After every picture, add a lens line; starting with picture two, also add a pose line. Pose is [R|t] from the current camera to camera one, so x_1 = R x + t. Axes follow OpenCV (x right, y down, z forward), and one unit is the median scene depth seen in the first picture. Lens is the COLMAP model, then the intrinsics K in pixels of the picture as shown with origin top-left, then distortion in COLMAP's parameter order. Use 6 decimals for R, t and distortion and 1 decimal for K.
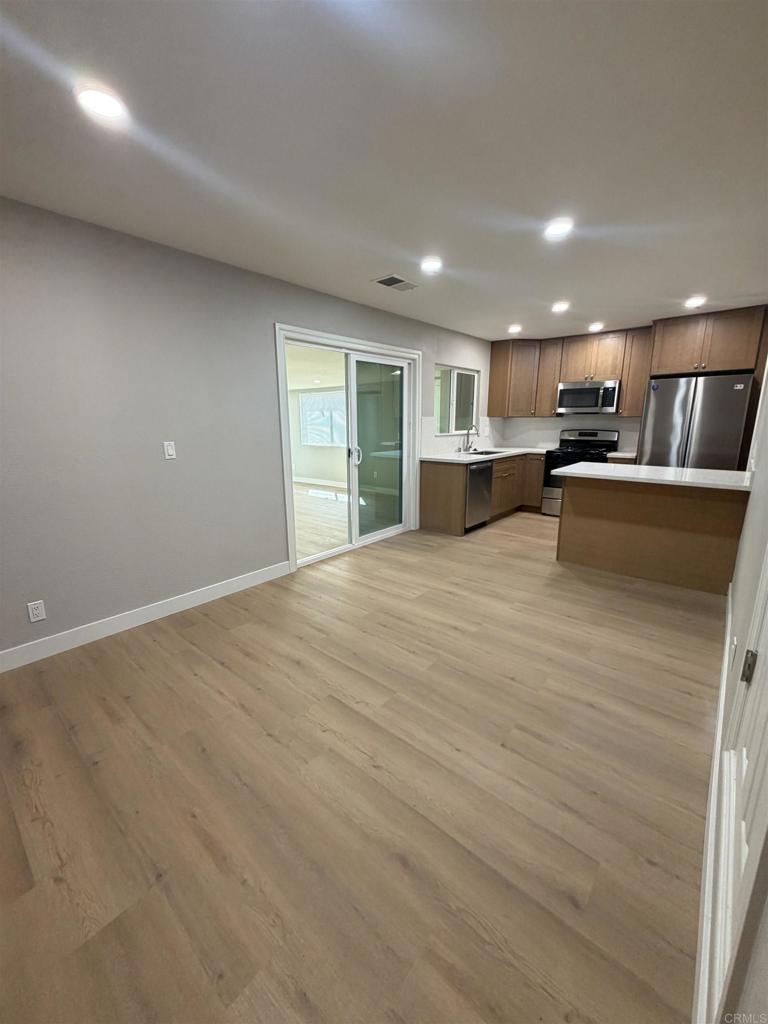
lens RADIAL K [[409.6, 0, 384.6], [0, 409.6, 511.1], [0, 0, 1]] dist [0.000428, -0.000374]
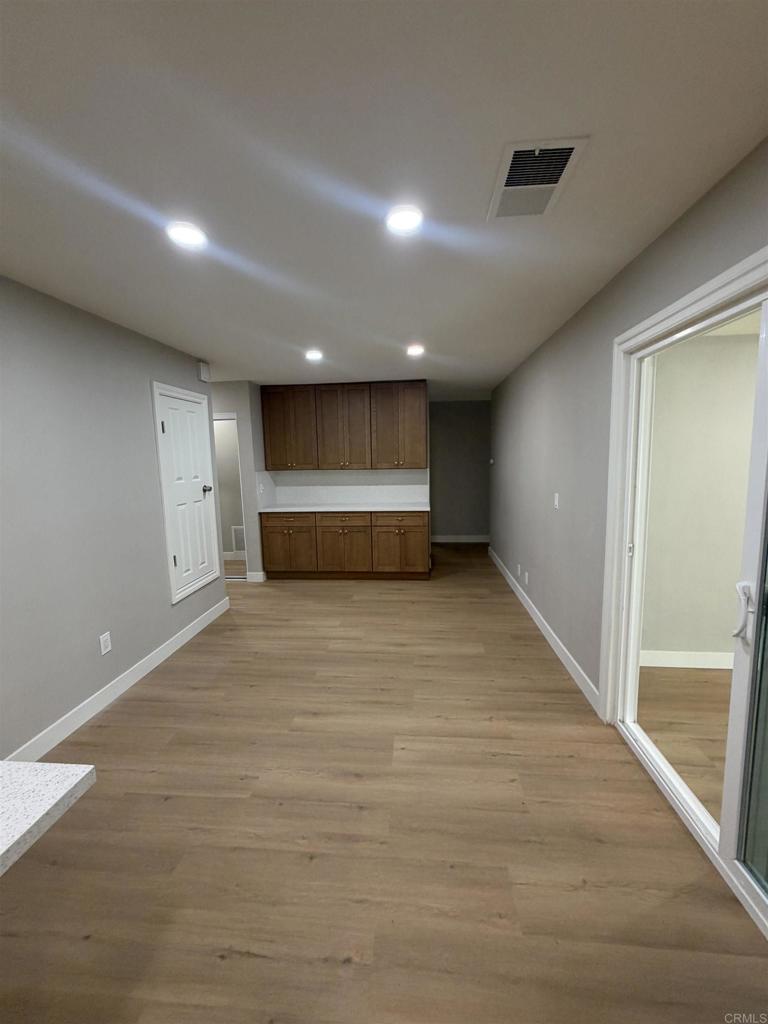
lens RADIAL K [[409.6, 0, 385.4], [0, 409.6, 511.9], [0, 0, 1]] dist [0.000428, -0.000374]
pose [[-0.816866, 0.102582, -0.567632, 0.271997], [-0.096425, 0.945929, 0.309710, -0.229432], [0.568710, 0.307725, -0.762806, 0.865962]]
